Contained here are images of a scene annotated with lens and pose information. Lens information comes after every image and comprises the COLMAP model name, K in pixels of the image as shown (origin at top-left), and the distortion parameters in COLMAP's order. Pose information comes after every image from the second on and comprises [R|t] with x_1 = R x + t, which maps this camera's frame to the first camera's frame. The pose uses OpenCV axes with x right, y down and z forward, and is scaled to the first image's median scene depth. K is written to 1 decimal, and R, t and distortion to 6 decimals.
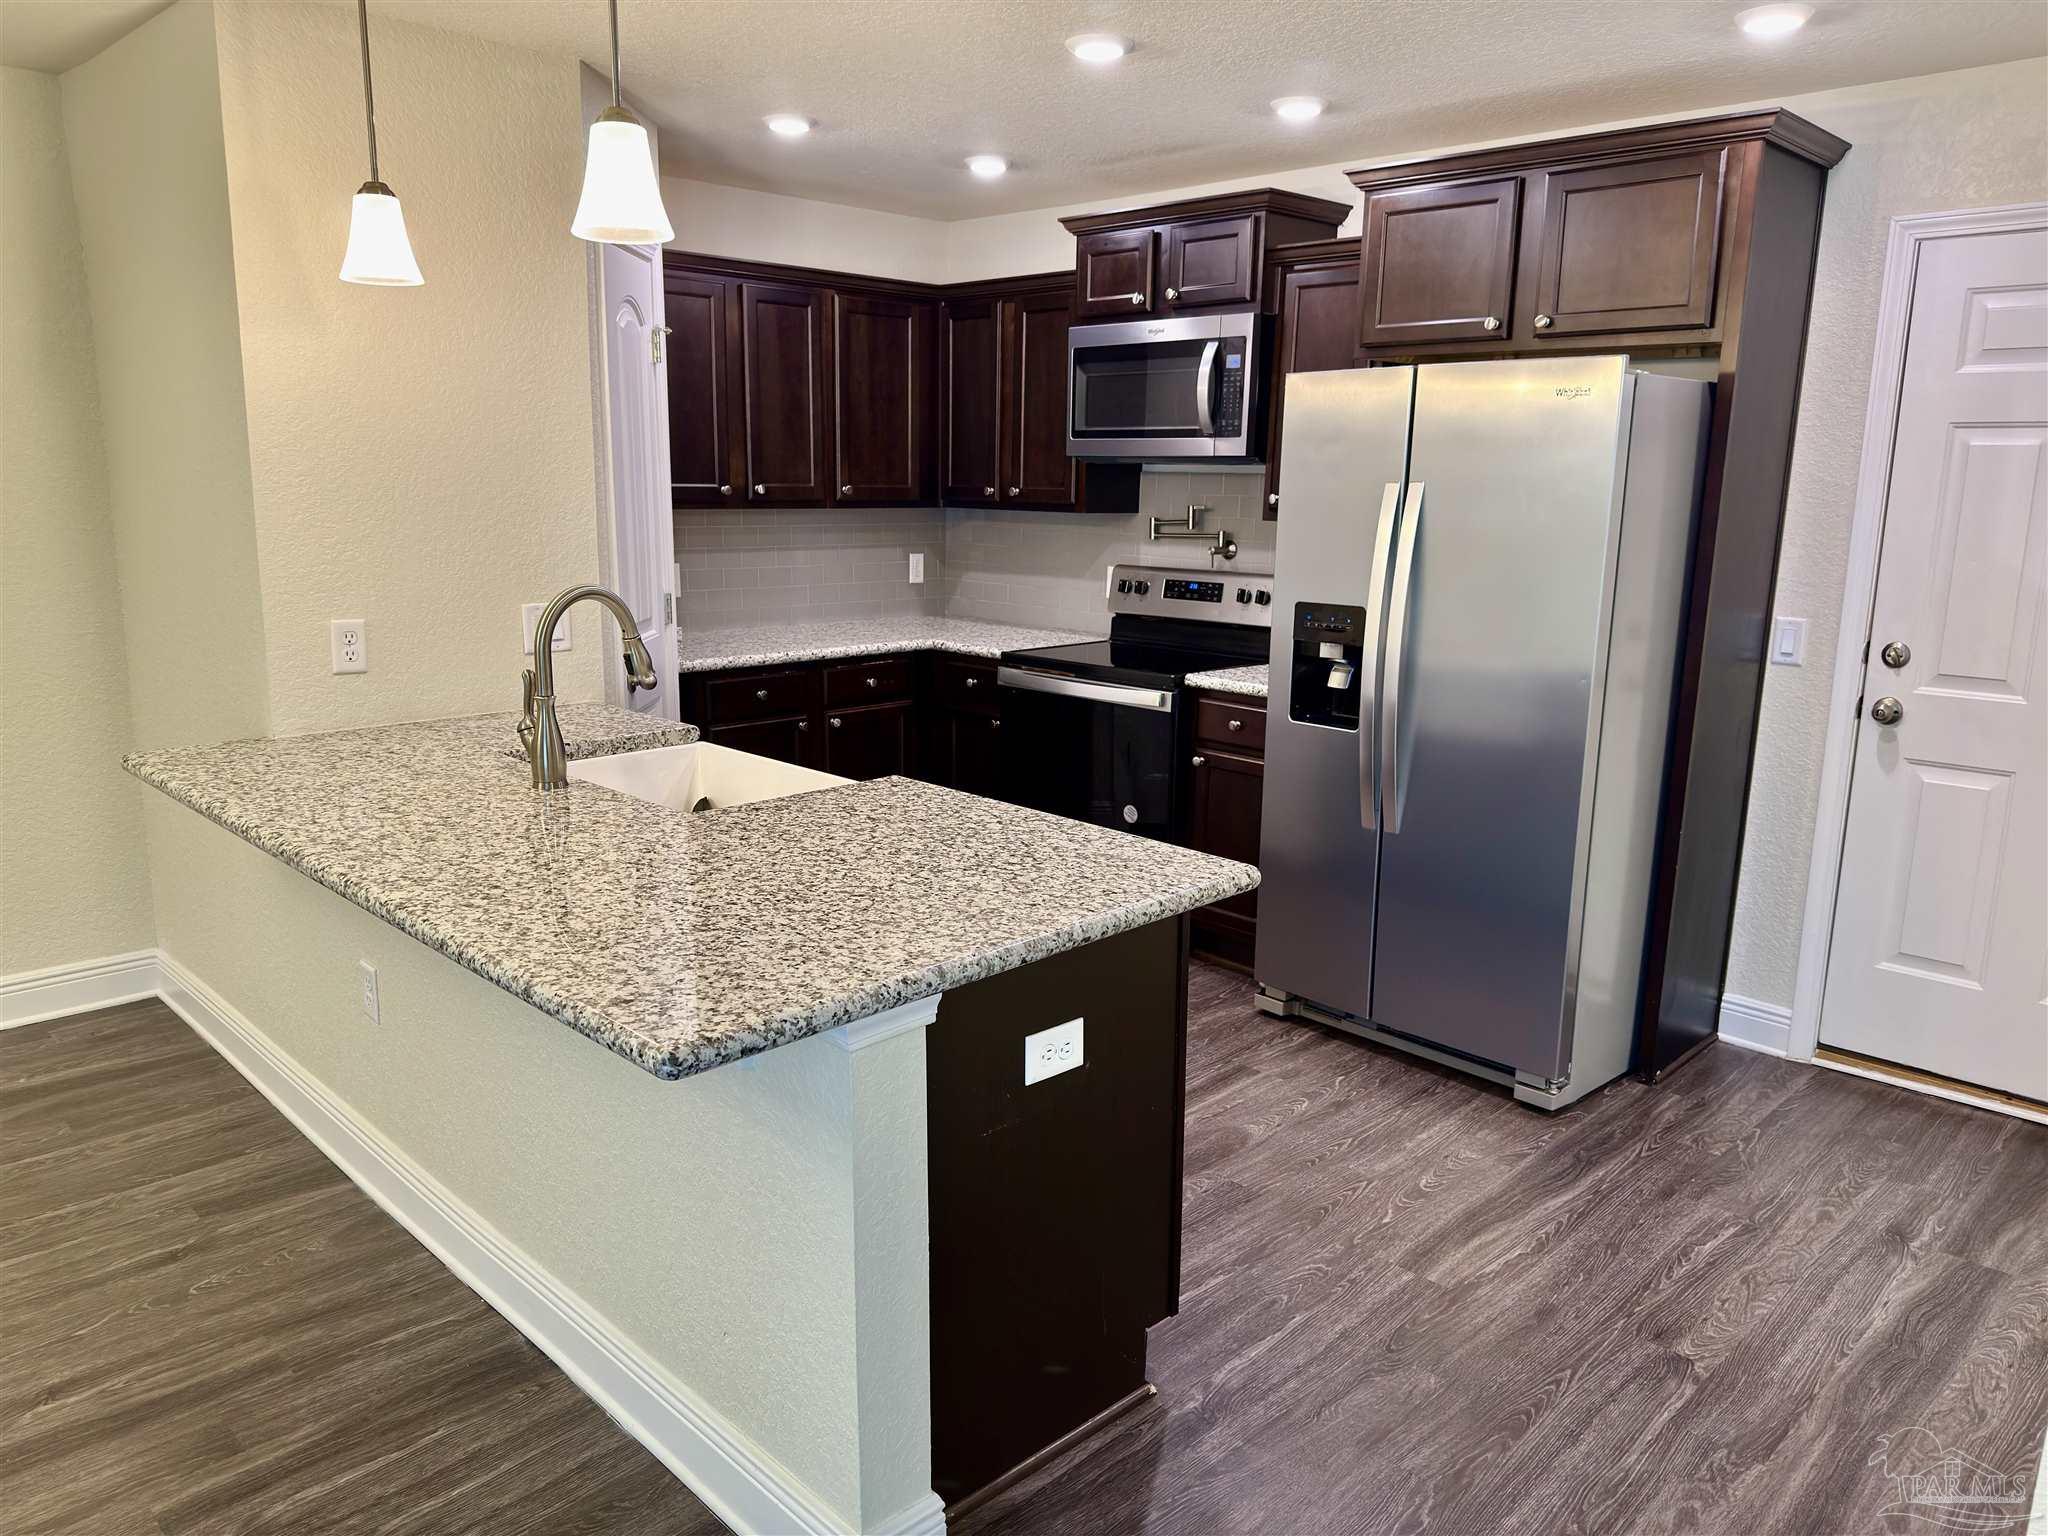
lens RADIAL K [[1444.9, 0, 1027.3], [0, 1444.9, 767.2], [0, 0, 1]] dist [0.153130, -0.288333]
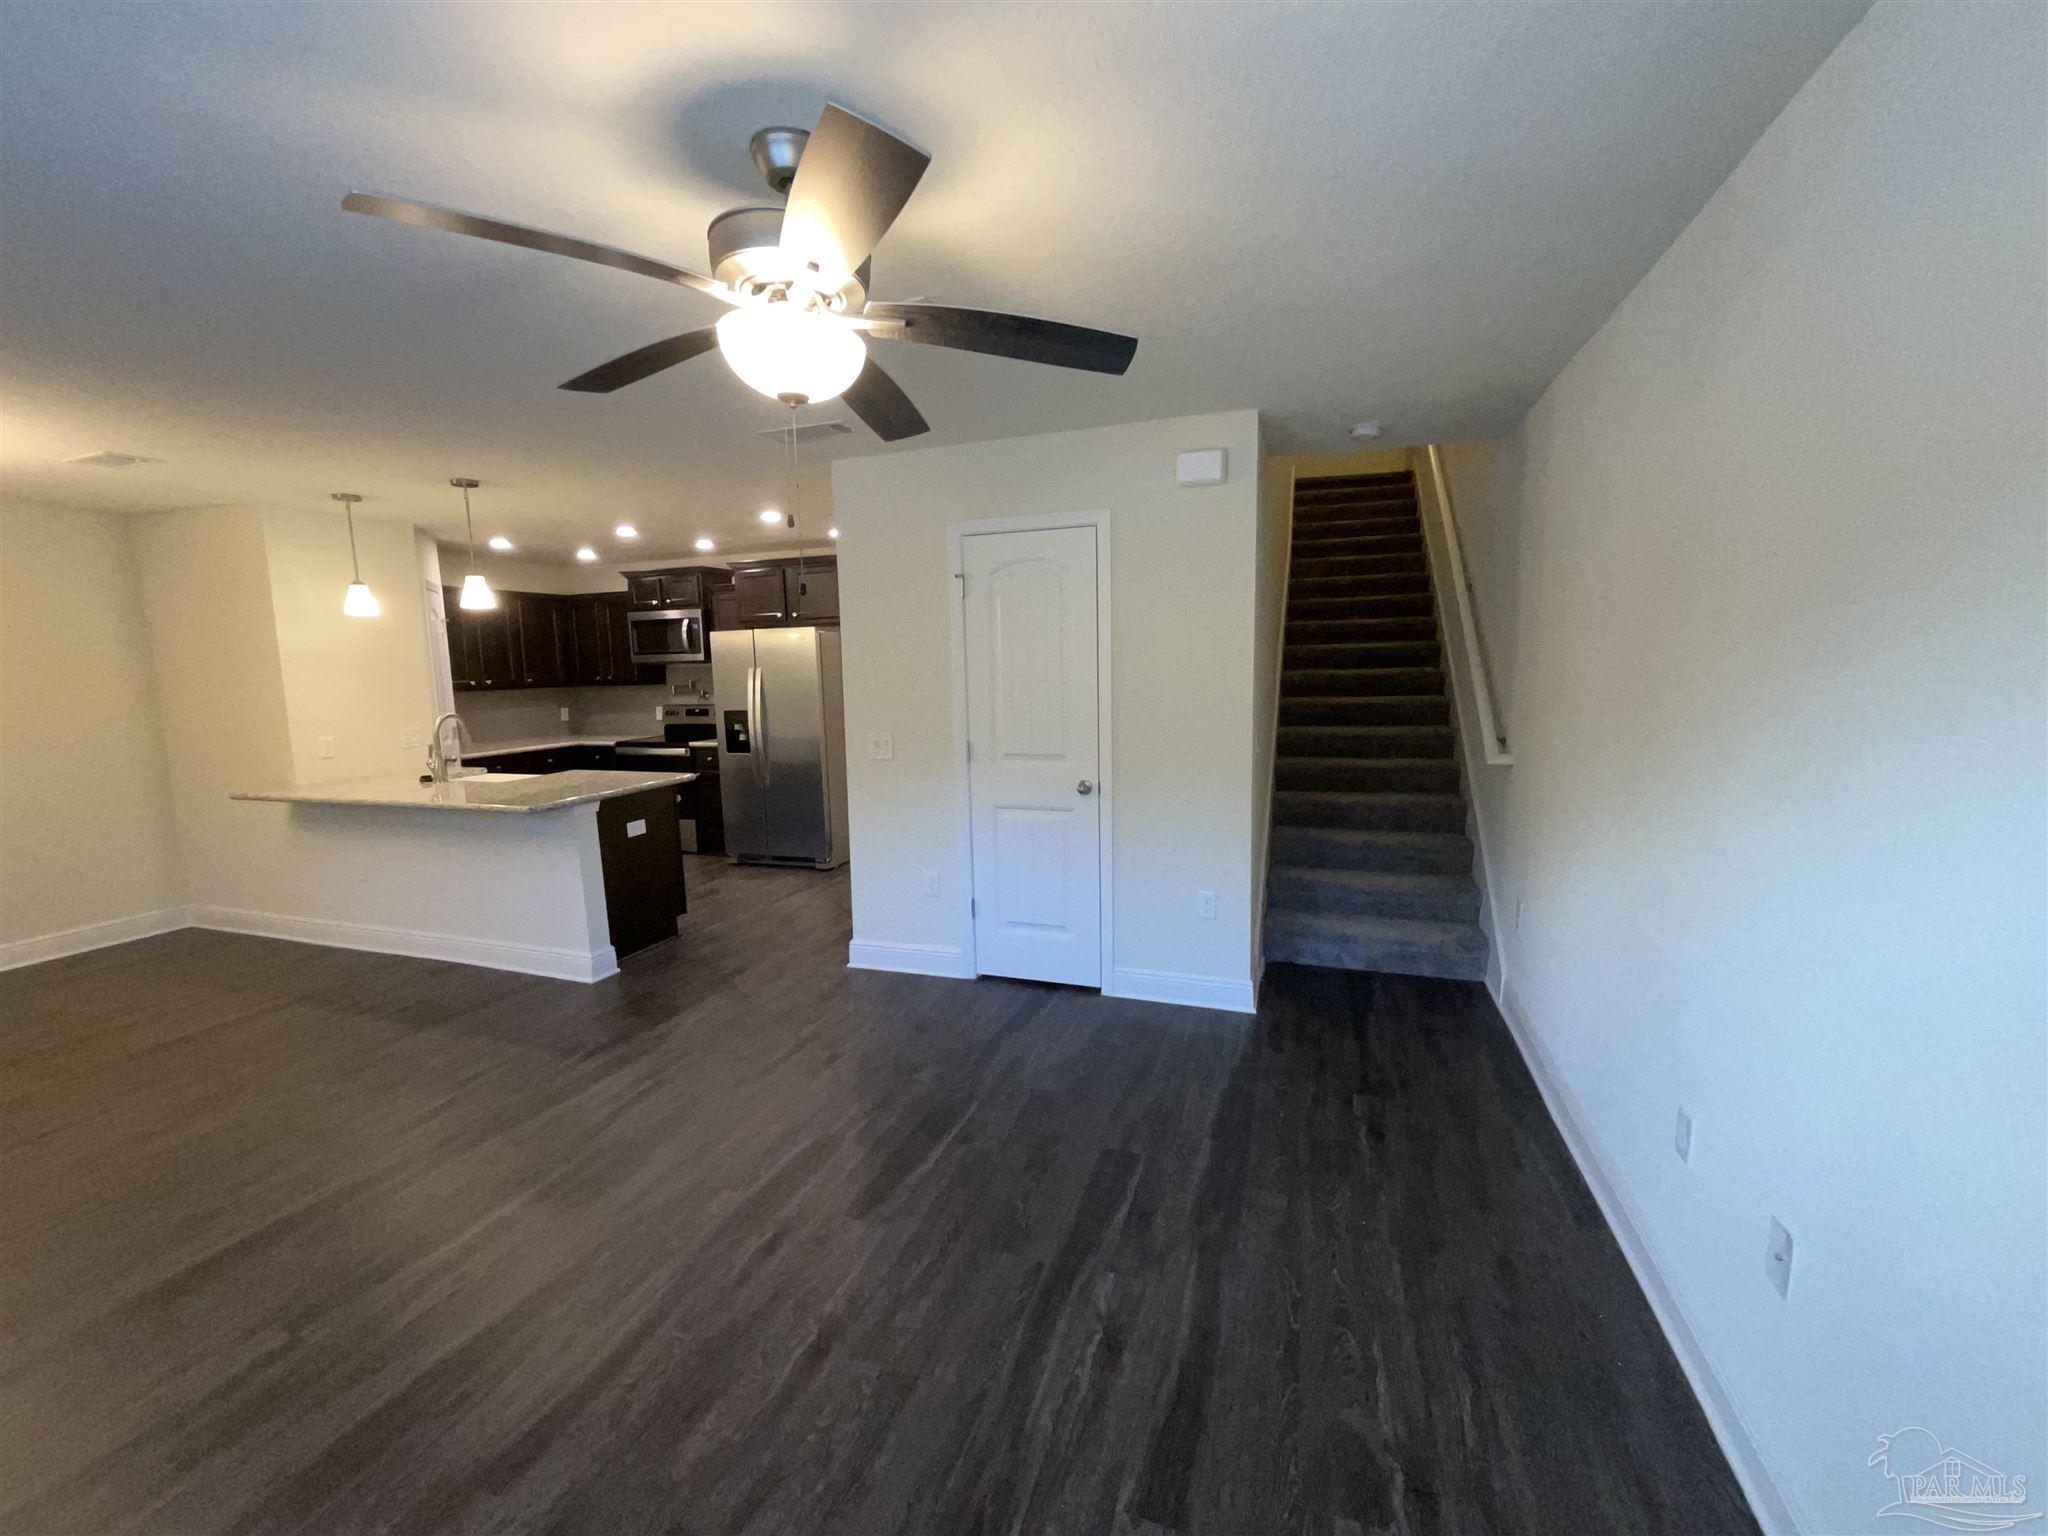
lens RADIAL K [[835.1, 0, 1013.8], [0, 835.1, 763.5], [0, 0, 1]] dist [0.000608, 0.000463]
pose [[0.904008, -0.089337, 0.418077, 0.006354], [0.123832, 0.990718, -0.056060, 0.133870], [-0.409188, 0.102450, 0.906680, -0.620248]]
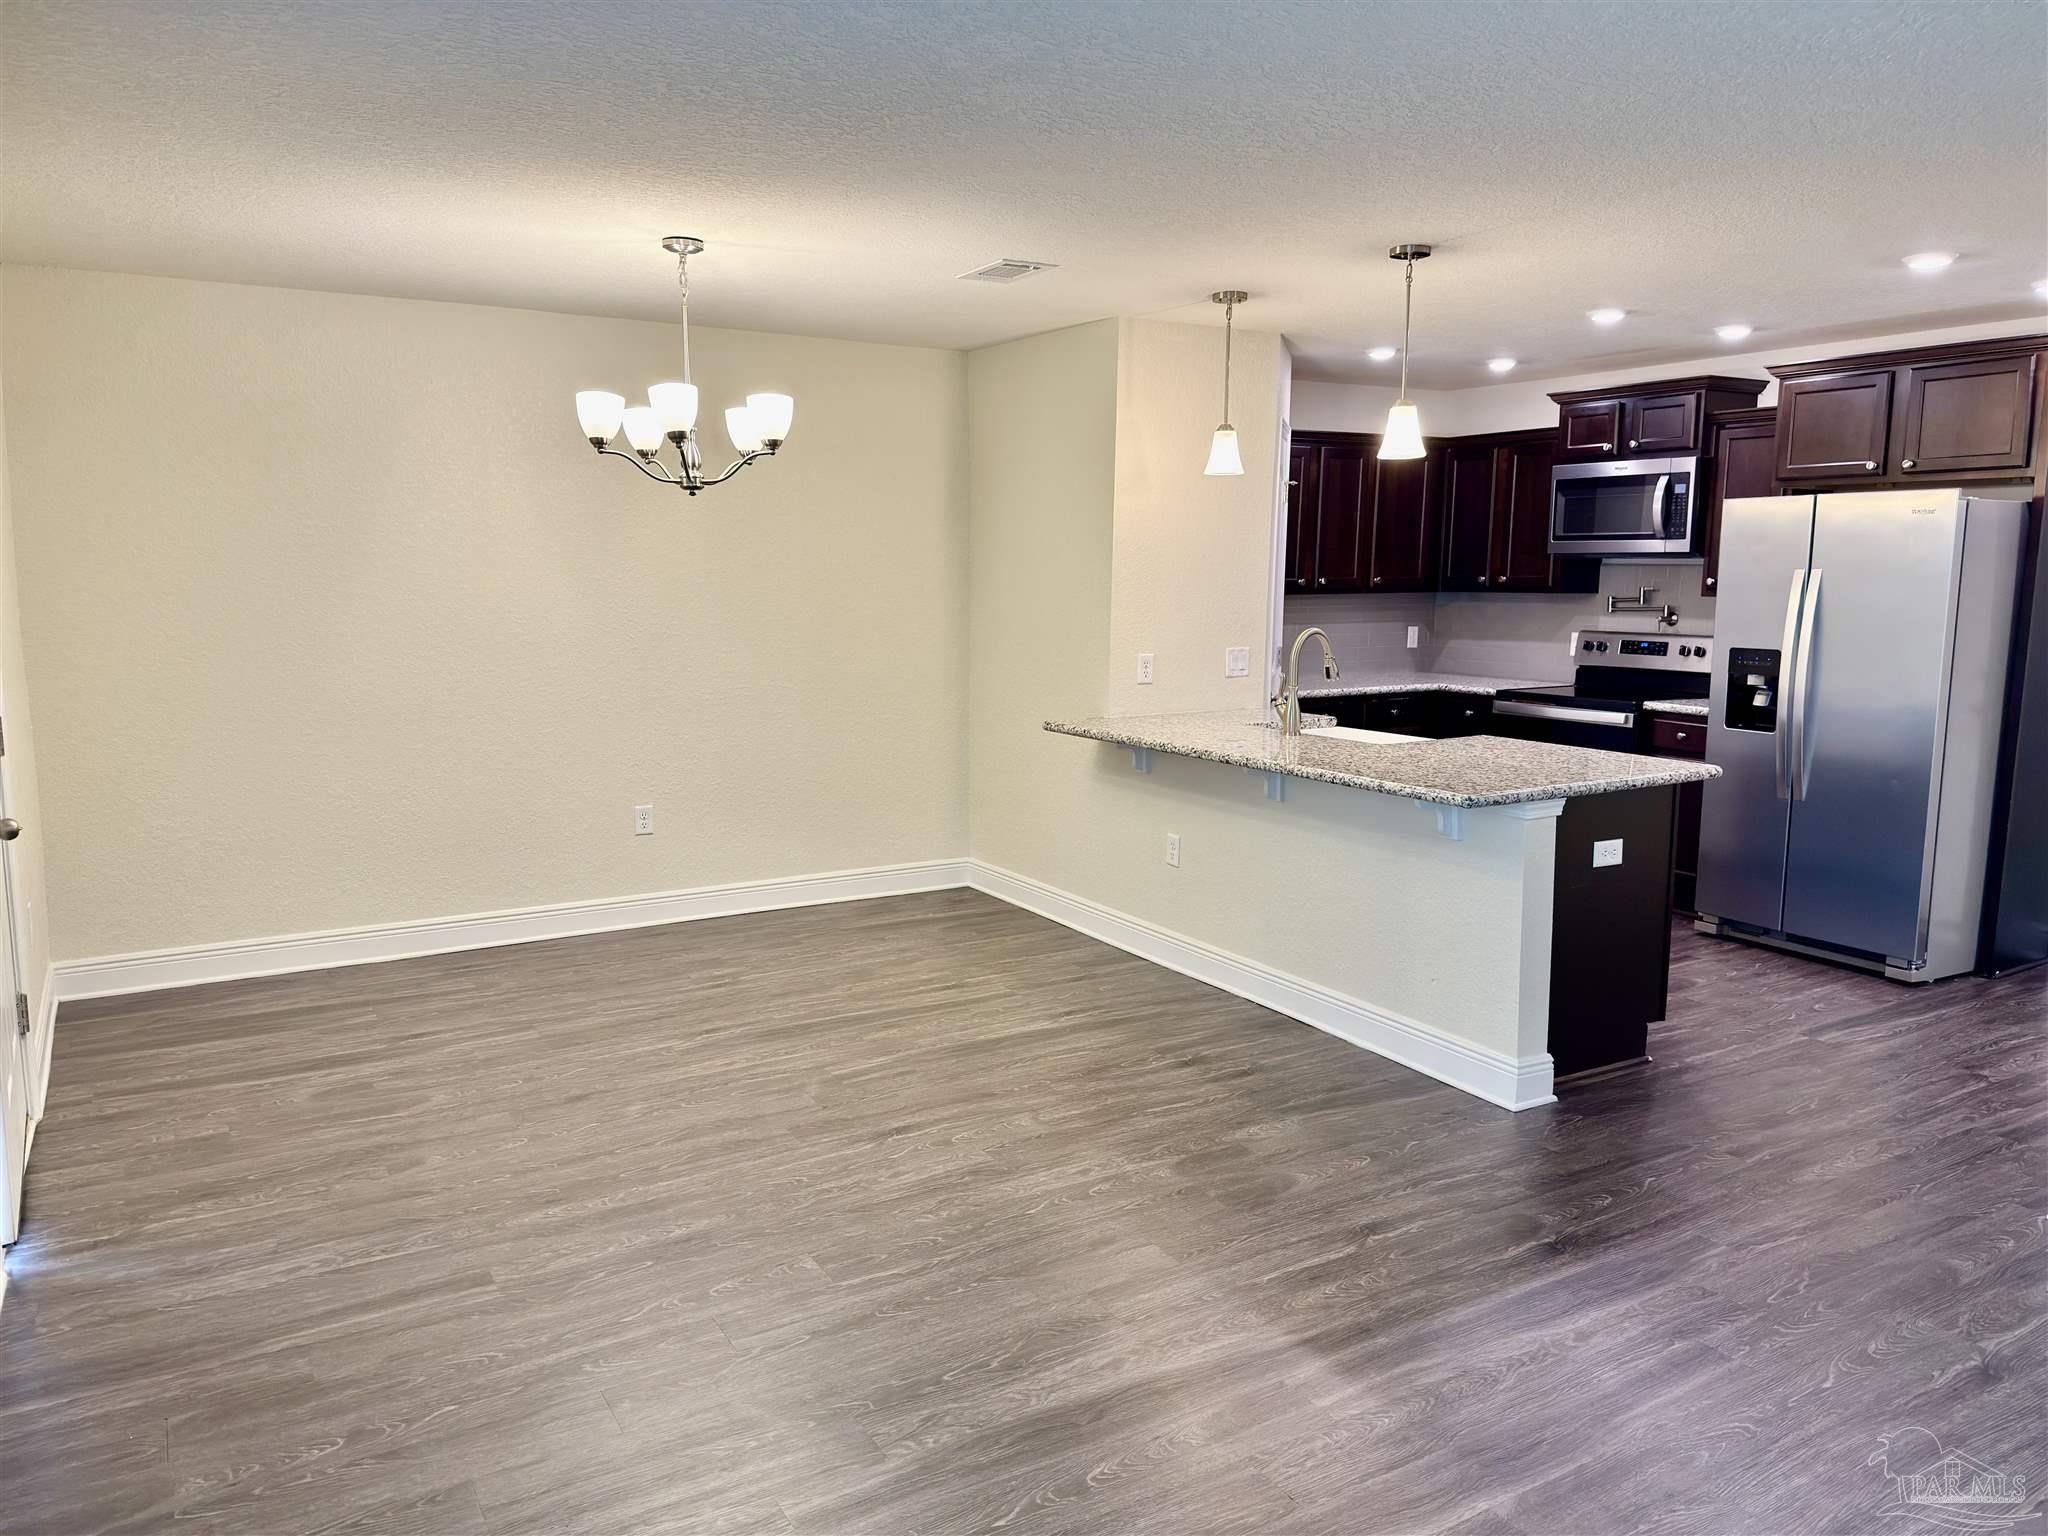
lens RADIAL K [[1429.6, 0, 996.1], [0, 1429.6, 770.6], [0, 0, 1]] dist [0.003205, -0.028396]
pose [[0.963267, 0.023632, -0.267503, -0.132139], [-0.040468, 0.997519, -0.057600, 0.114684], [0.265478, 0.066309, 0.961834, -0.543485]]
